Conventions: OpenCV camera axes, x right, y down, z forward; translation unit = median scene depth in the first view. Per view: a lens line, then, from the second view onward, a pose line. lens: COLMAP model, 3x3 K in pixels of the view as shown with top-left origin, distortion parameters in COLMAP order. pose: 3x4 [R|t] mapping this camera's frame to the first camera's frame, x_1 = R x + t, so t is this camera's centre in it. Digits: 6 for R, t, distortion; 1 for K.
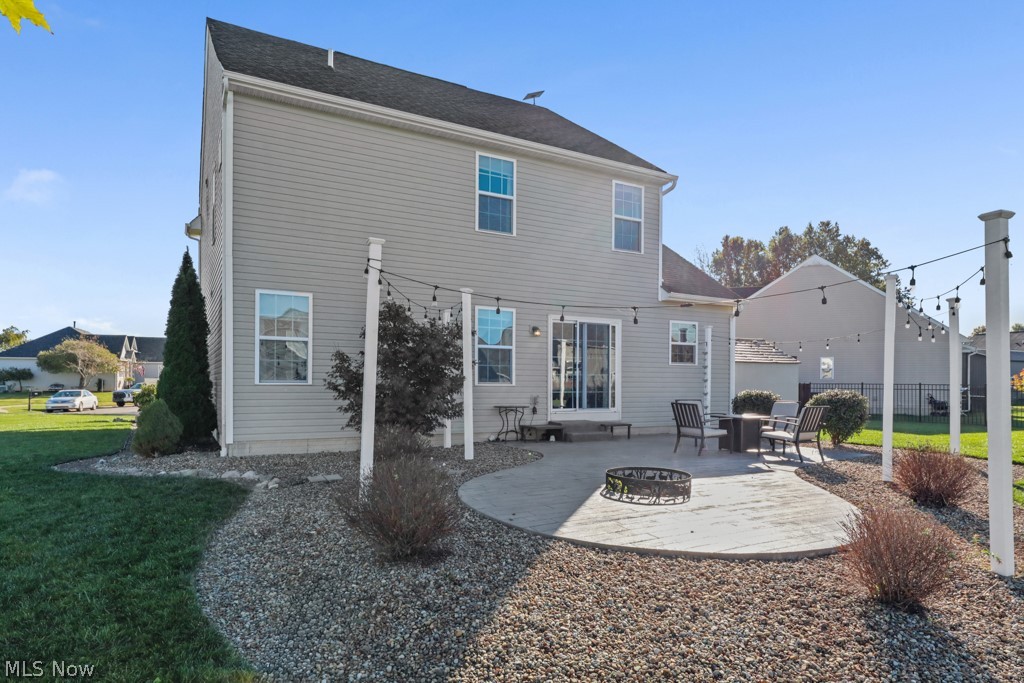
lens RADIAL K [[623.4, 0, 516.9], [0, 623.4, 387.7], [0, 0, 1]] dist [0.009347, 0.002954]
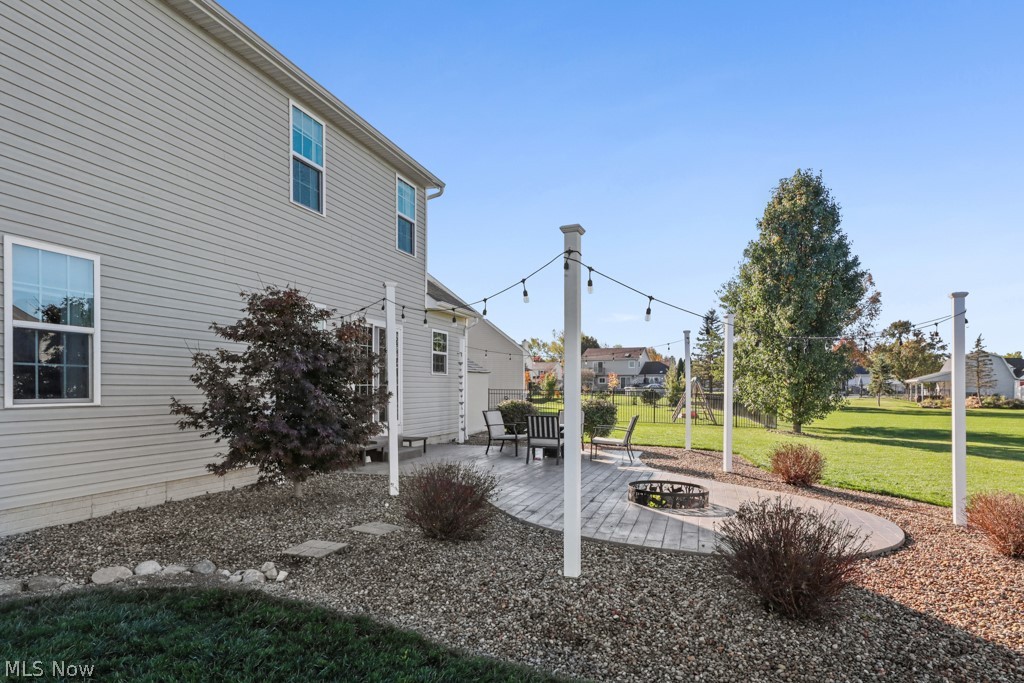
lens RADIAL K [[623.4, 0, 516.9], [0, 623.4, 387.7], [0, 0, 1]] dist [0.009347, 0.002954]
pose [[0.717115, -0.003476, 0.696947, -0.407442], [0.003329, 0.999993, 0.001562, -0.018828], [-0.696947, 0.001200, 0.717121, 0.242752]]
